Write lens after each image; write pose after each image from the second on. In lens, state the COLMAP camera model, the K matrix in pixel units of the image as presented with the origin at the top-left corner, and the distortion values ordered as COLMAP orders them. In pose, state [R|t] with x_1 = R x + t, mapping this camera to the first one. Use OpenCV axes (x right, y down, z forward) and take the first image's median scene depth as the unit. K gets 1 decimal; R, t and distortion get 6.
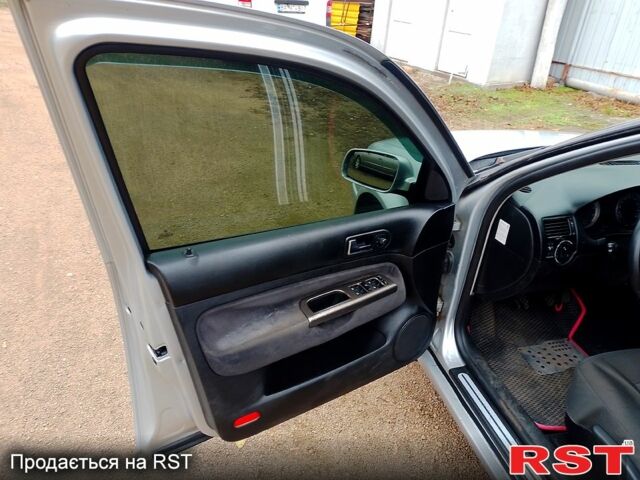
lens RADIAL K [[468.1, 0, 320.7], [0, 468.1, 225.6], [0, 0, 1]] dist [0.058908, -0.079882]
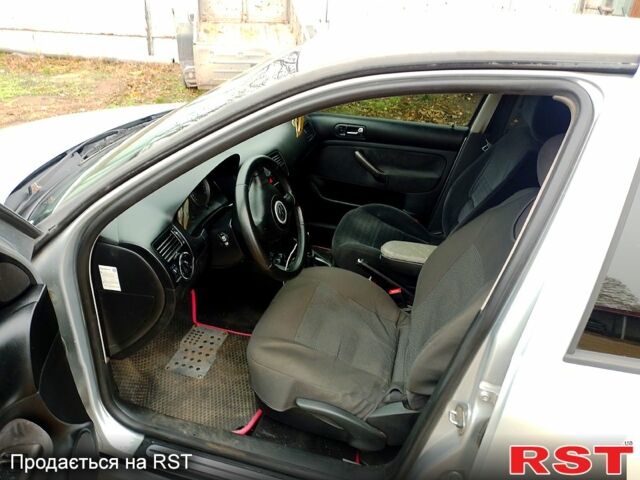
lens RADIAL K [[468.1, 0, 320.7], [0, 468.1, 225.6], [0, 0, 1]] dist [0.058908, -0.079882]
pose [[0.467006, -0.442665, 0.765476, -0.017417], [0.370041, 0.884063, 0.285486, -0.157230], [-0.803104, 0.149934, 0.576667, 0.240541]]
